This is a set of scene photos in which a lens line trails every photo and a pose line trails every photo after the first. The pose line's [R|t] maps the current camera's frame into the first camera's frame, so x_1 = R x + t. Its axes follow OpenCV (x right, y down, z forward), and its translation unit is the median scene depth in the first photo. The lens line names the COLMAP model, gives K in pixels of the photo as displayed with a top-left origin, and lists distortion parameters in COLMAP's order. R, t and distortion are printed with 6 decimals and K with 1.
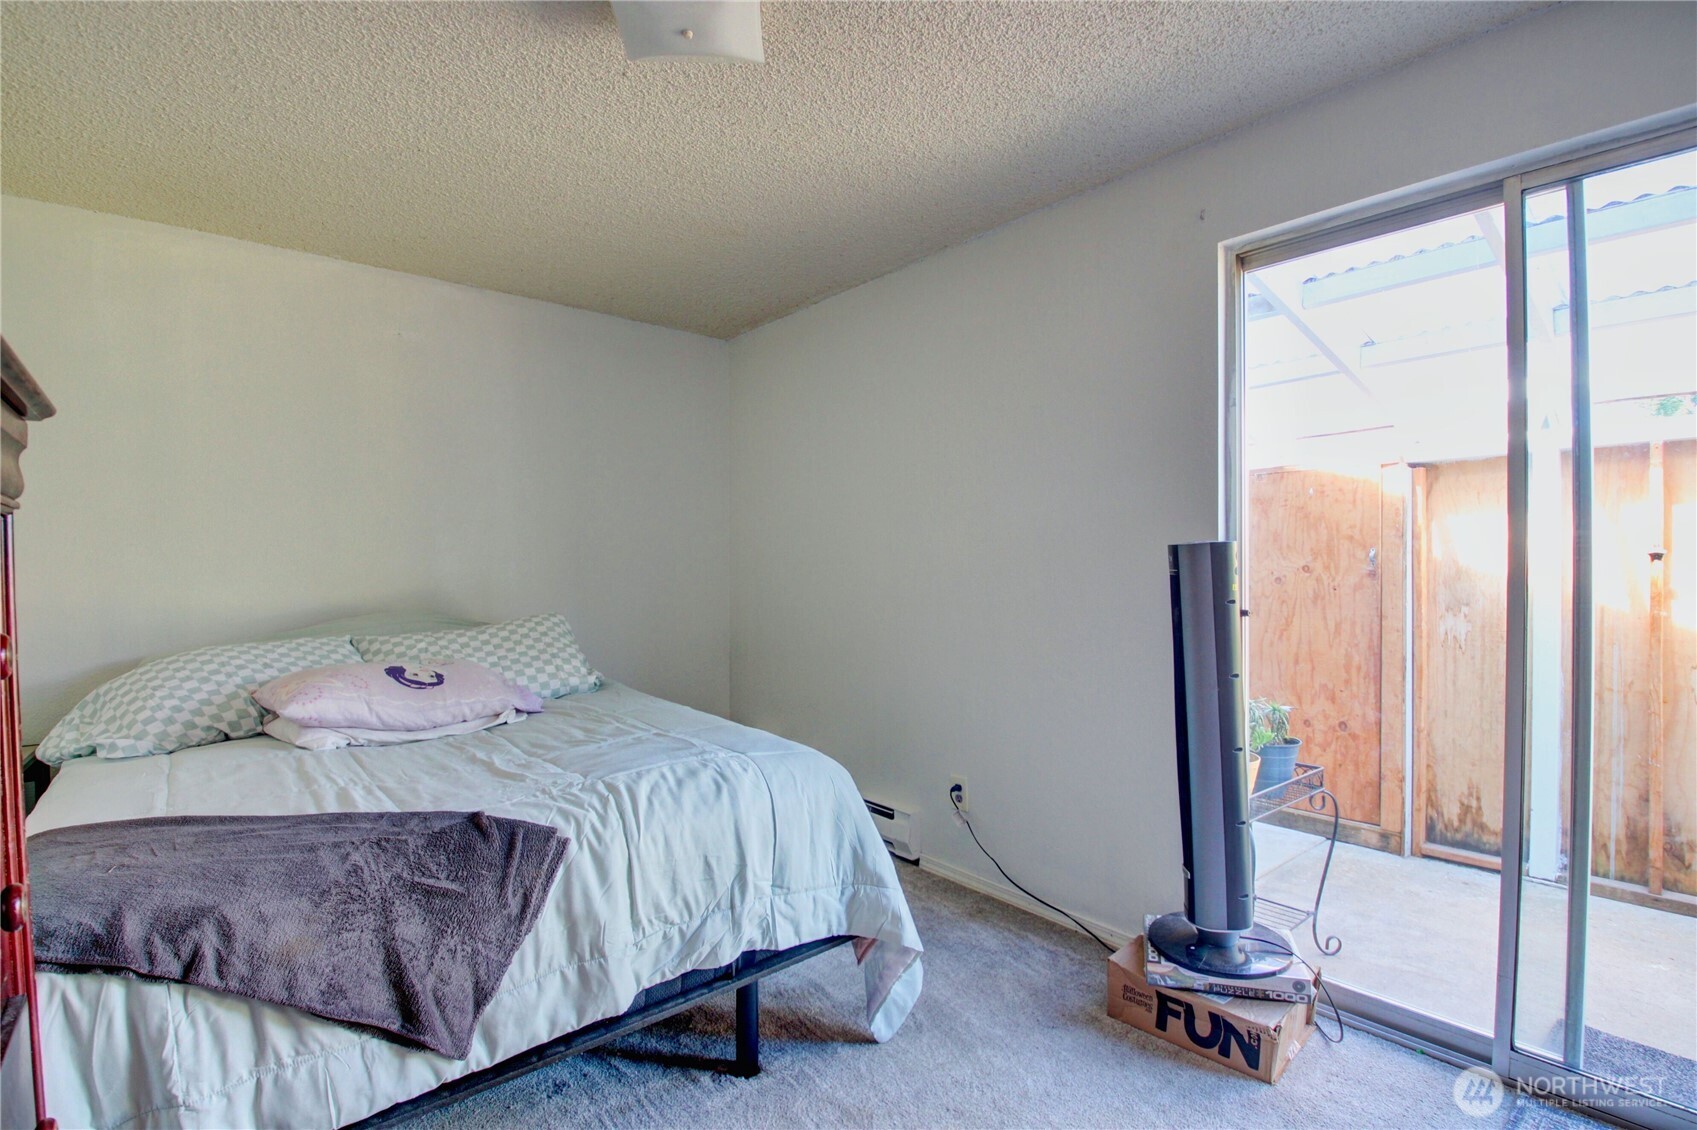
lens RADIAL K [[789.4, 0, 843.2], [0, 789.4, 566.0], [0, 0, 1]] dist [-0.009555, -0.011492]
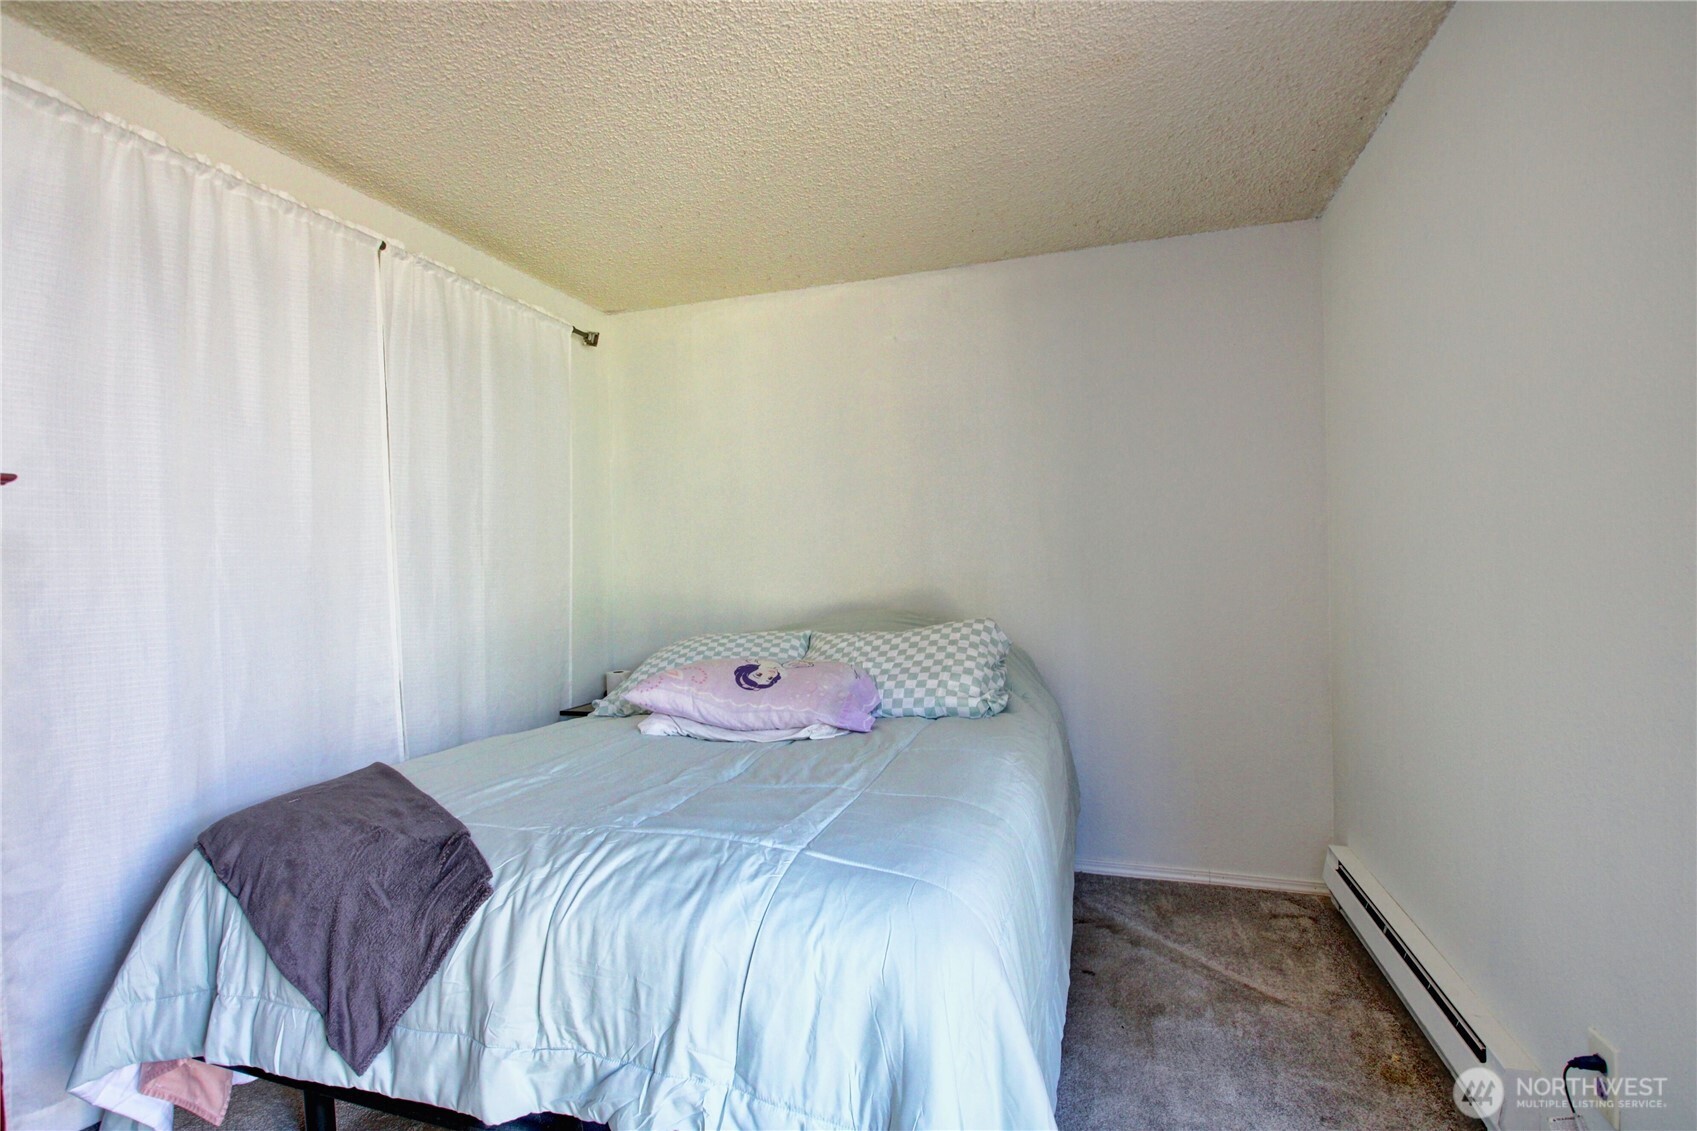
lens RADIAL K [[789.4, 0, 849.1], [0, 789.4, 567.6], [0, 0, 1]] dist [-0.009555, -0.011492]
pose [[0.534735, -0.005620, -0.845001, 0.485326], [0.015623, 0.999873, 0.003237, -0.000536], [0.844876, -0.014932, 0.534755, 0.727438]]
